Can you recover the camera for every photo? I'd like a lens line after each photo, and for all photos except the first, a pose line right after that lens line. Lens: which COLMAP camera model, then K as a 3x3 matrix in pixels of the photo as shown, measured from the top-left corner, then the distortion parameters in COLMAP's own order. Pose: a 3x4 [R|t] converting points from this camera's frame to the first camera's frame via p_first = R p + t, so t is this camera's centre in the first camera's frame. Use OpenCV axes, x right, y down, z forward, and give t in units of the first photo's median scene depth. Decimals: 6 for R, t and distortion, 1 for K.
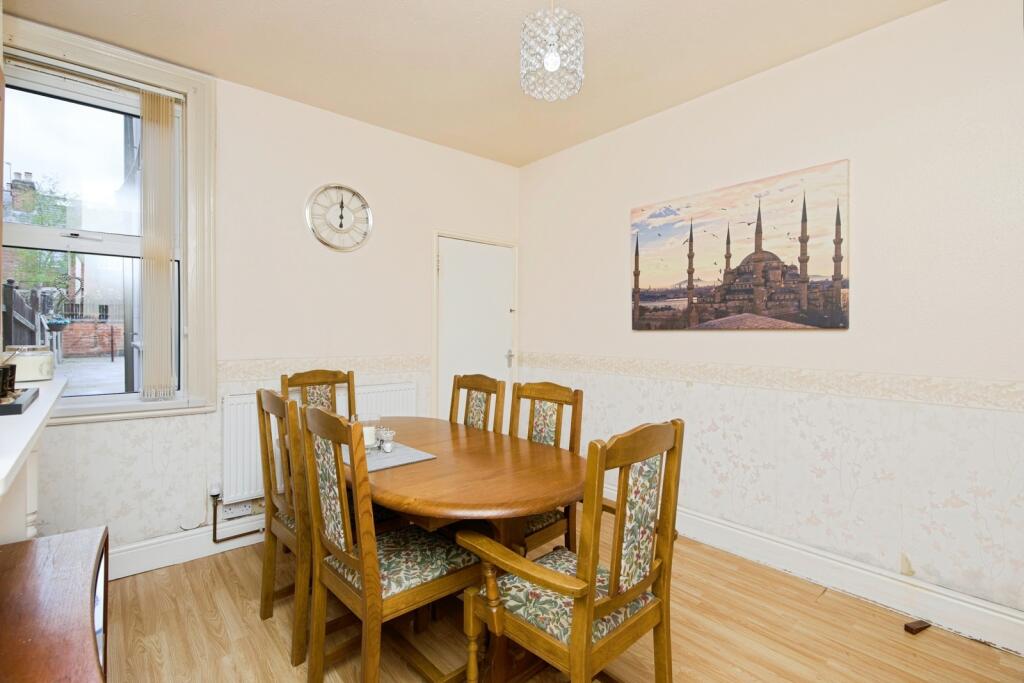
lens RADIAL K [[486.0, 0, 517.2], [0, 486.0, 337.3], [0, 0, 1]] dist [-0.001065, -0.000099]
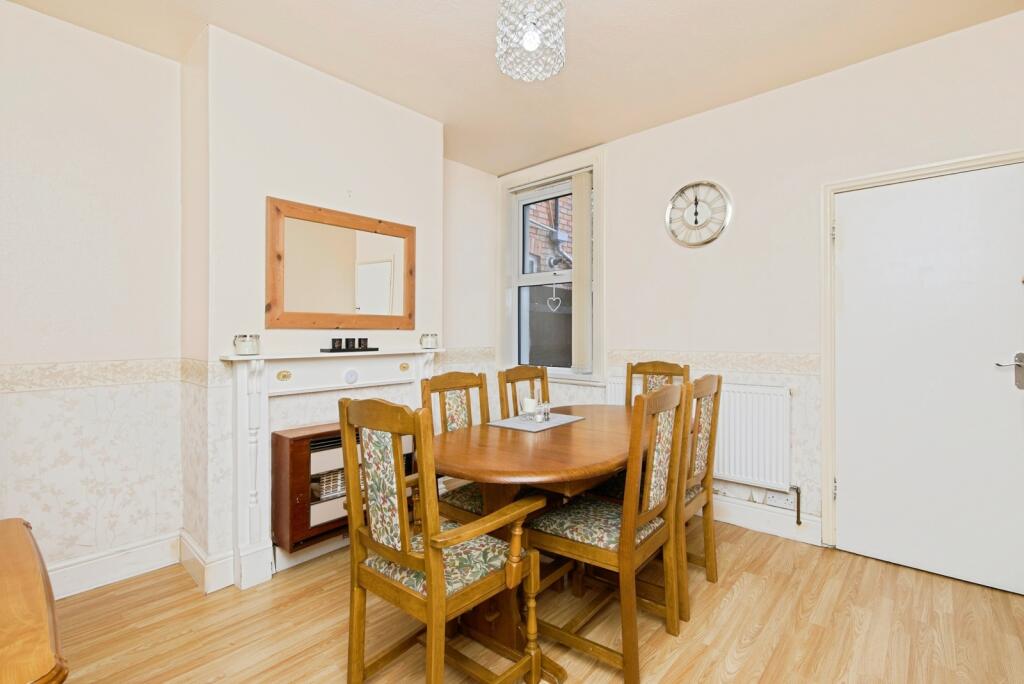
lens RADIAL K [[486.0, 0, 517.2], [0, 486.0, 337.8], [0, 0, 1]] dist [-0.001065, -0.000099]
pose [[0.127072, -0.001091, -0.991893, 1.113781], [-0.008421, 0.999962, -0.002178, 0.032544], [0.991858, 0.008630, 0.127058, 0.935048]]
